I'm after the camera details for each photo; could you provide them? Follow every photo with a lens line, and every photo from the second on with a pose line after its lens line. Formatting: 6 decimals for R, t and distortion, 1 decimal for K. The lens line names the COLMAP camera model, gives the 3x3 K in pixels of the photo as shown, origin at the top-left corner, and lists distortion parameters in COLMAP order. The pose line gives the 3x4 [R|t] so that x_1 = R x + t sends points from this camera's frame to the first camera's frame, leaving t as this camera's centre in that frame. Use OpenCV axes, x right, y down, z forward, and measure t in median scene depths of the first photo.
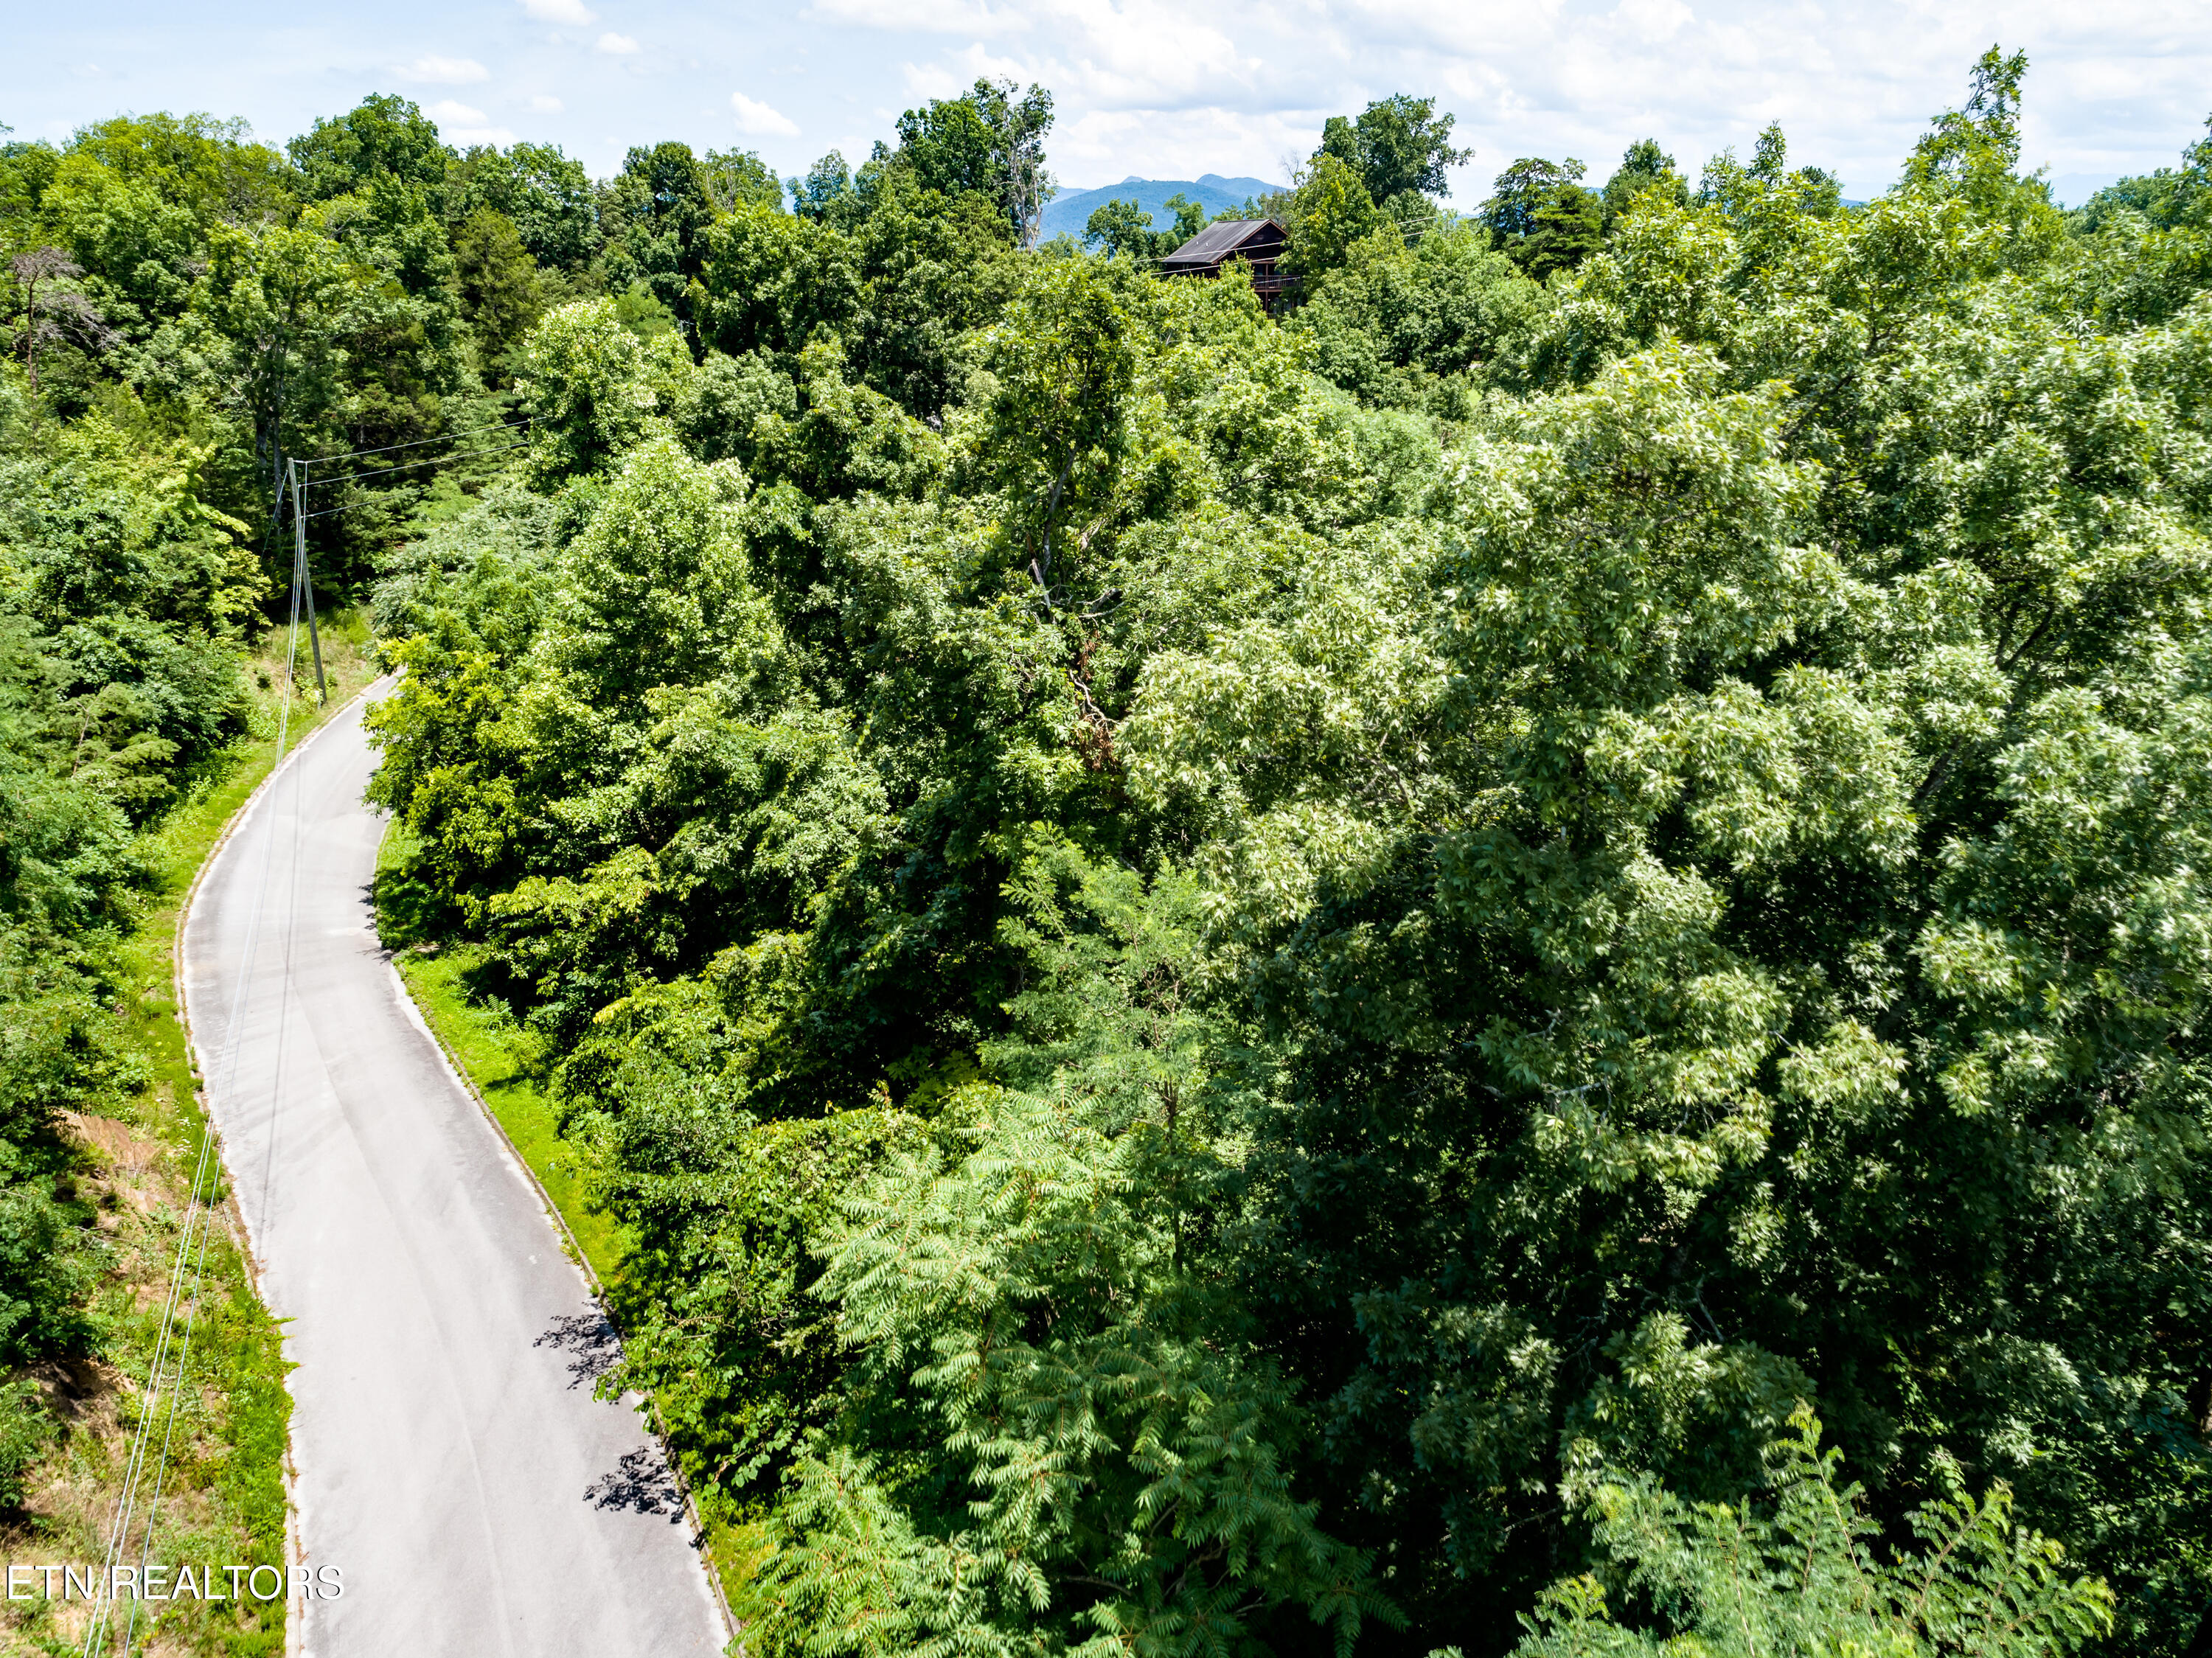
lens RADIAL K [[1665.5, 0, 1111.1], [0, 1665.5, 825.3], [0, 0, 1]] dist [-0.025004, 0.013040]
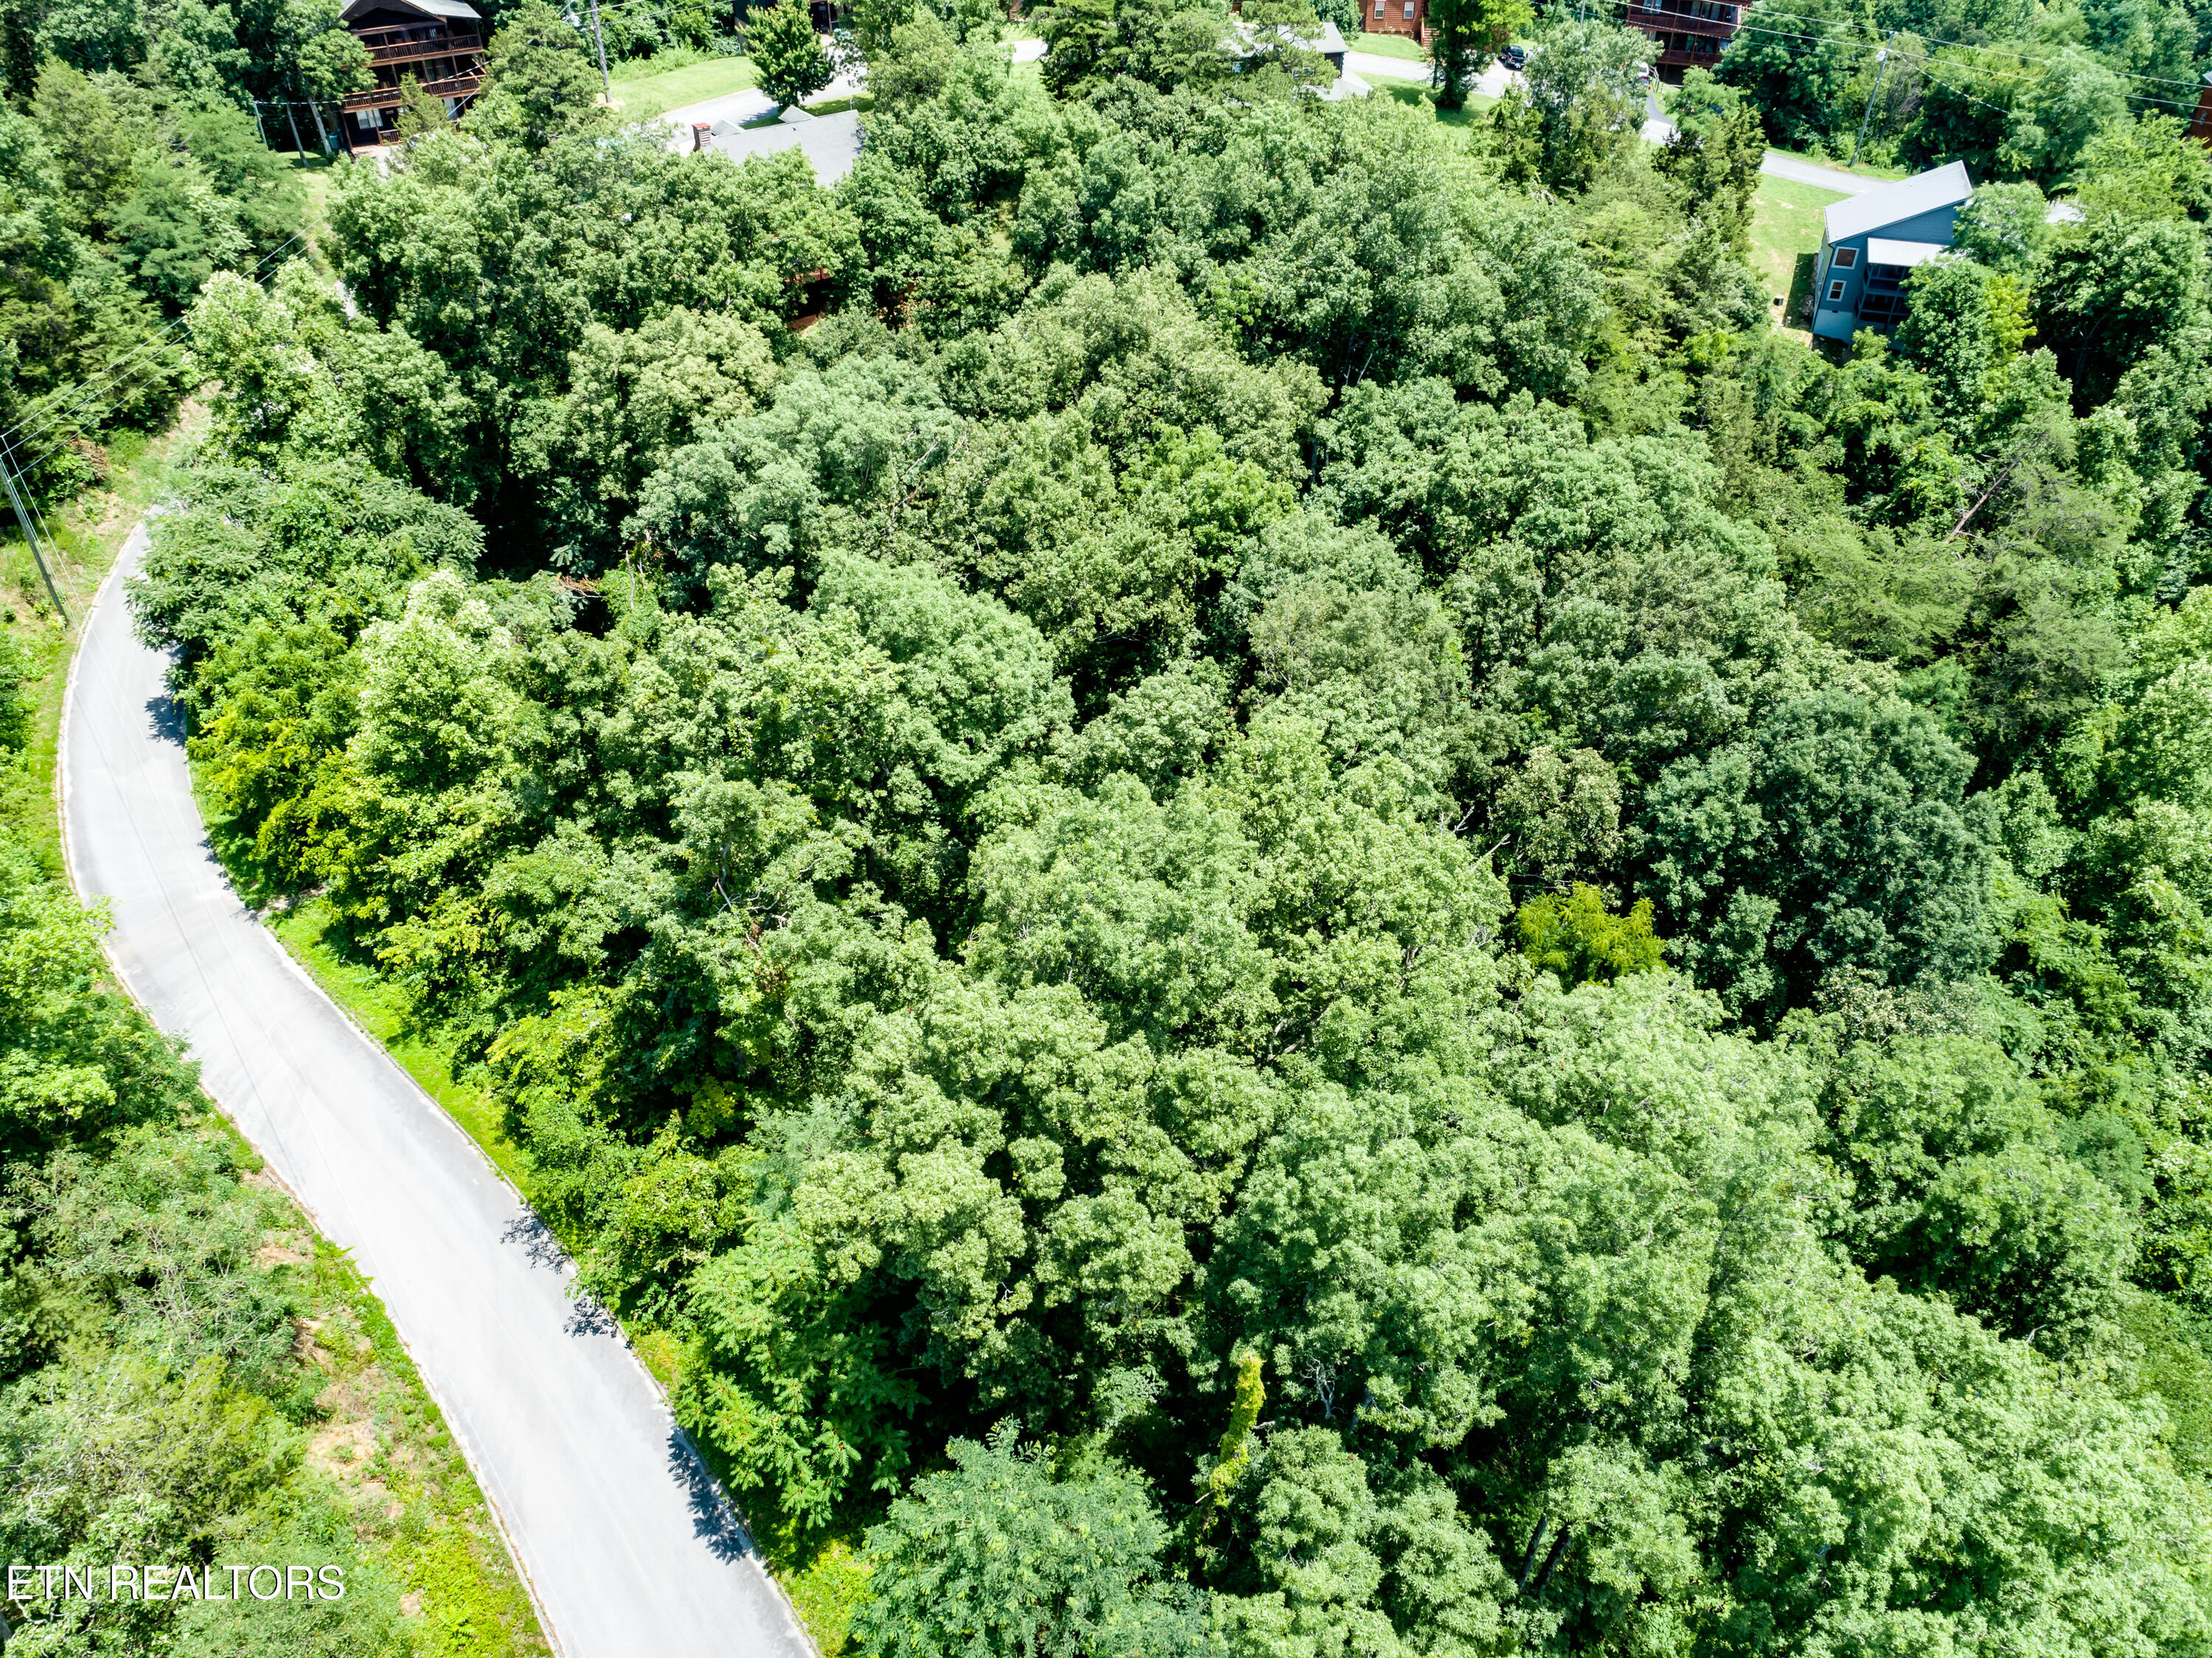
lens RADIAL K [[1665.5, 0, 1109.9], [0, 1665.5, 837.4], [0, 0, 1]] dist [-0.025004, 0.013040]
pose [[0.974920, -0.135913, 0.176232, 0.046497], [0.066771, 0.934011, 0.350948, -0.635267], [-0.212301, -0.330379, 0.919662, -0.624999]]
